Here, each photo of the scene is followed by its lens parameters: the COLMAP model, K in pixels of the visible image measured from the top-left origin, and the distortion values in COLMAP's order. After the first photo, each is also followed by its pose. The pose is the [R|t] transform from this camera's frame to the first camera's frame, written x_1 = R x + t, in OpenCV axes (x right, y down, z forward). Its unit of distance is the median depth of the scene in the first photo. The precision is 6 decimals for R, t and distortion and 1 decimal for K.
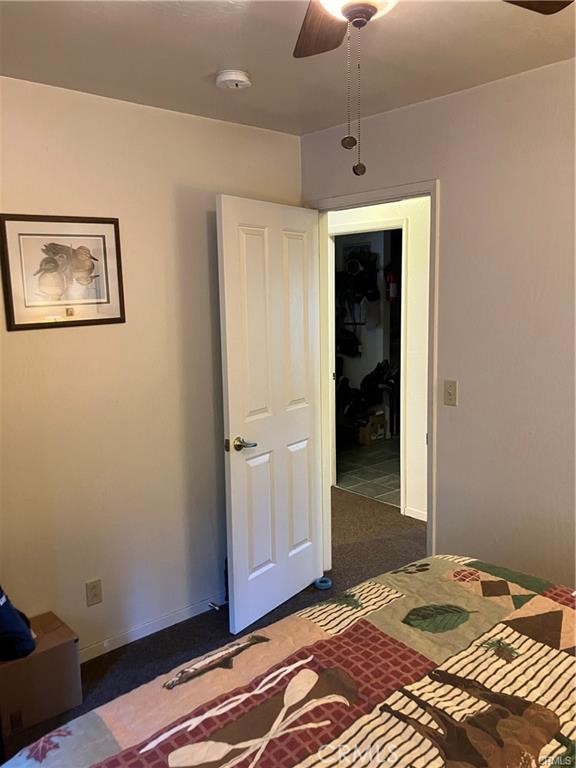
lens RADIAL K [[624.2, 0, 291.5], [0, 624.2, 385.0], [0, 0, 1]] dist [0.059410, -0.078506]
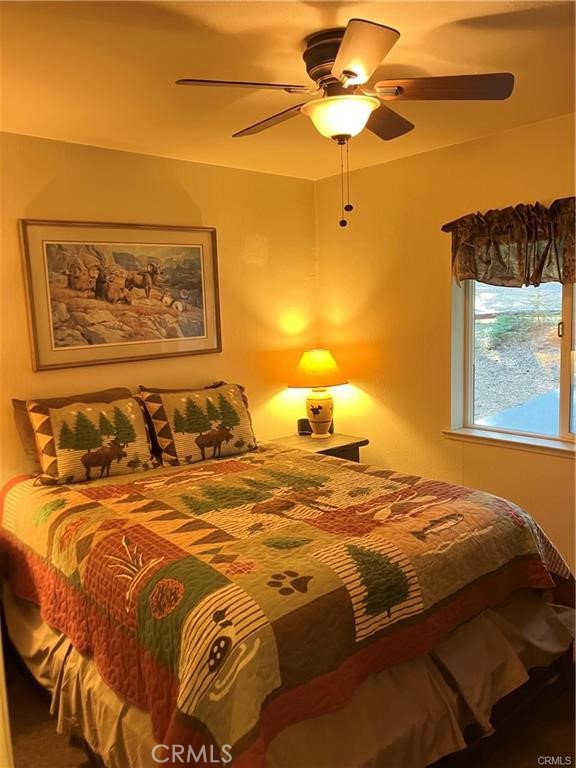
lens RADIAL K [[624.2, 0, 291.5], [0, 624.2, 385.0], [0, 0, 1]] dist [0.059410, -0.078506]
pose [[-0.998669, 0.044419, 0.026231, 0.172592], [0.049824, 0.962308, 0.267360, -0.285729], [-0.013367, 0.268311, -0.963240, 2.136234]]
